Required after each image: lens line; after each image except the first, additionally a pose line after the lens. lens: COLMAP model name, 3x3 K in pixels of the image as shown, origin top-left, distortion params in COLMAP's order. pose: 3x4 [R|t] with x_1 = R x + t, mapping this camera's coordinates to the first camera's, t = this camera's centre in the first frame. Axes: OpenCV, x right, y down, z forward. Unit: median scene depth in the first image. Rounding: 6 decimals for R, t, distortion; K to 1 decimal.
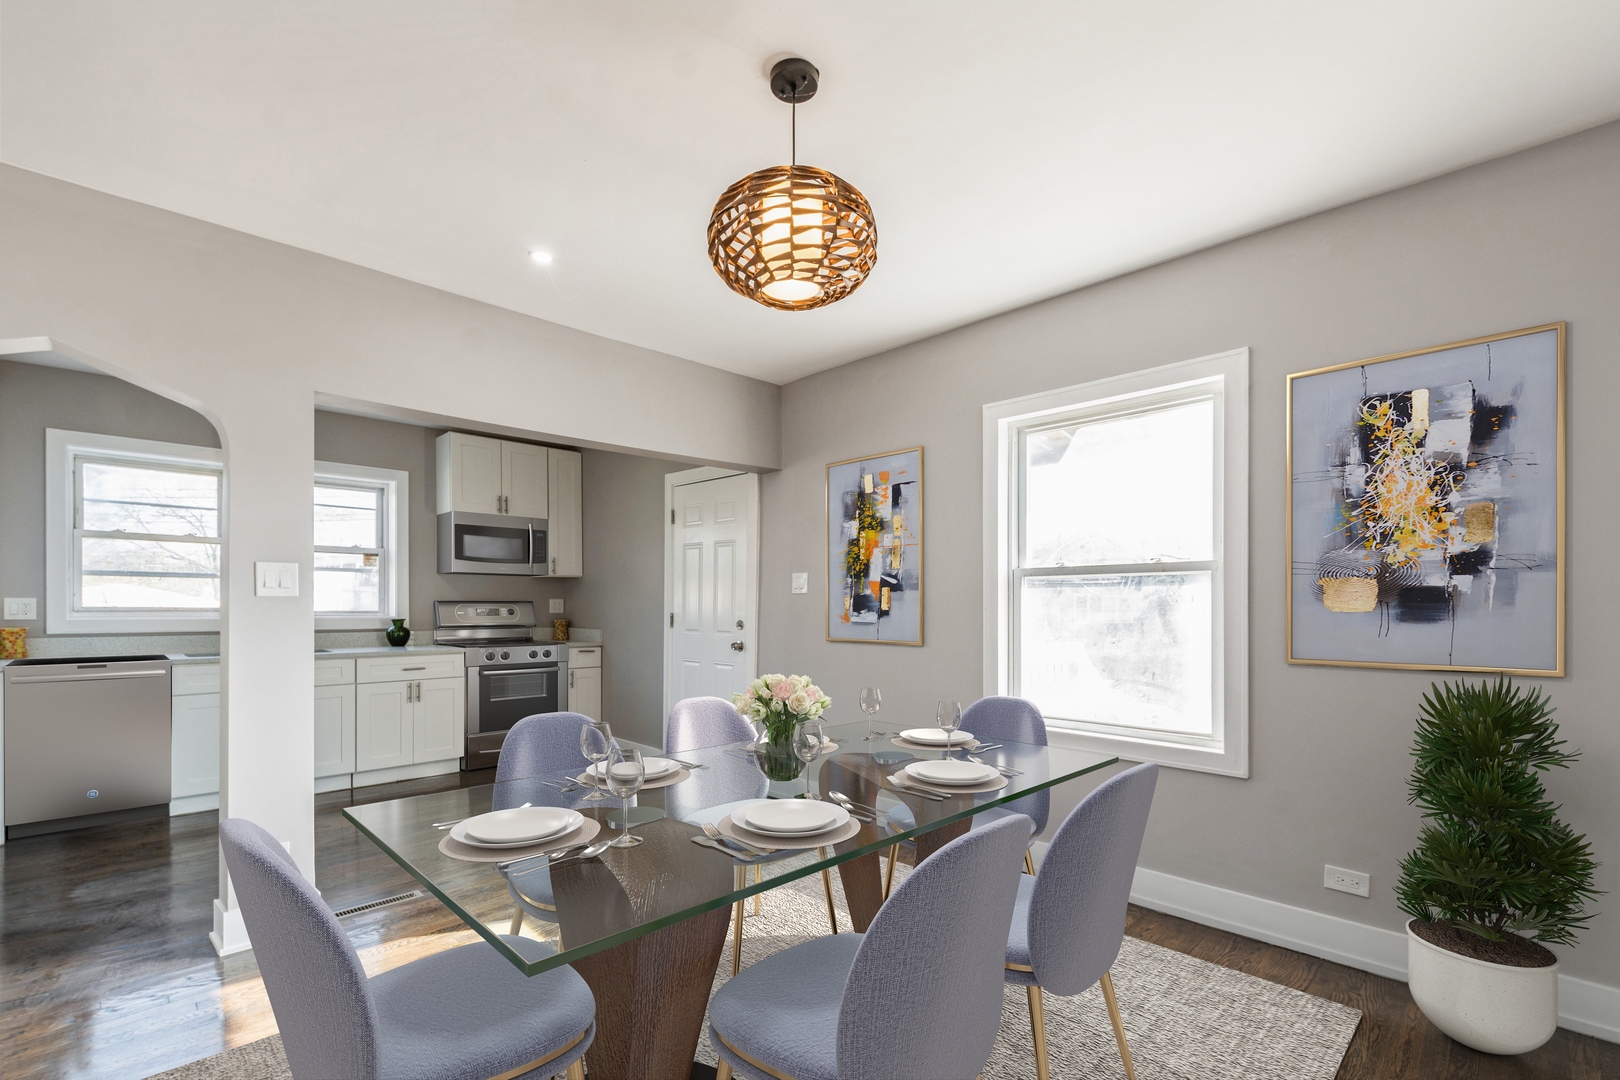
lens RADIAL K [[746.7, 0, 795.8], [0, 746.7, 597.5], [0, 0, 1]] dist [-0.000137, -0.000020]
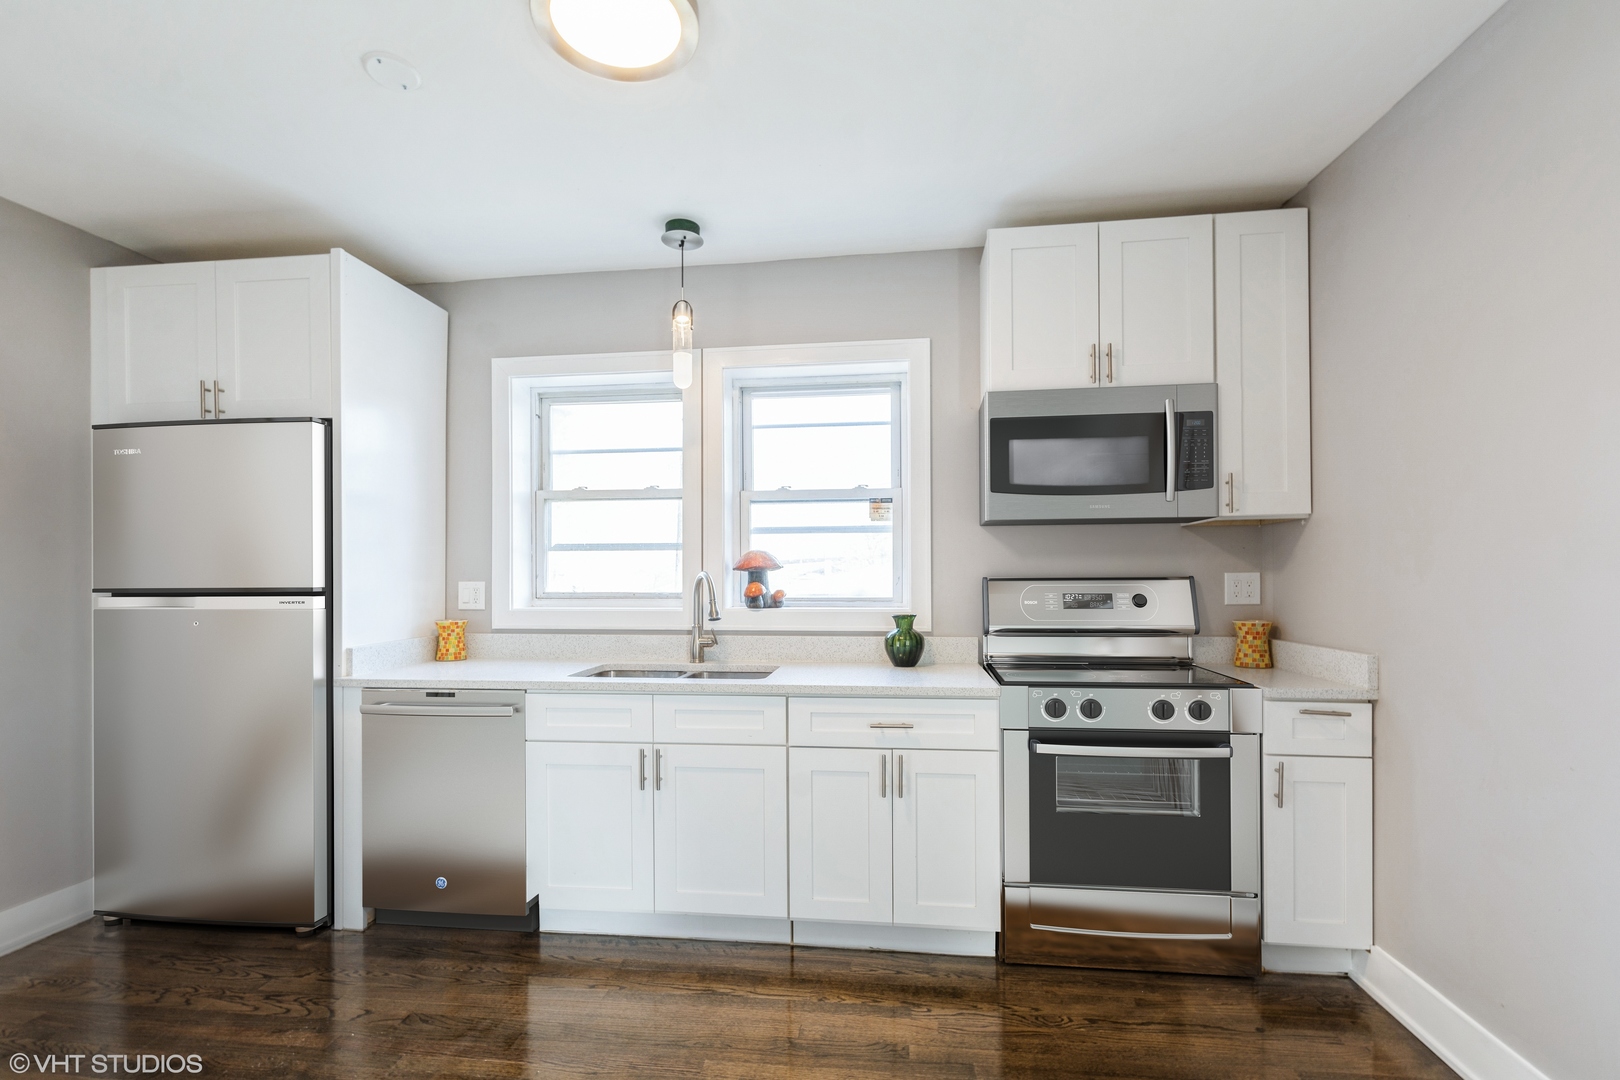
lens RADIAL K [[746.7, 0, 795.8], [0, 746.7, 597.5], [0, 0, 1]] dist [-0.000137, -0.000020]
pose [[0.610847, 0.013344, -0.791636, -0.151613], [0.016869, 0.999412, 0.029863, -0.000546], [0.791569, -0.031596, 0.610263, 0.592822]]
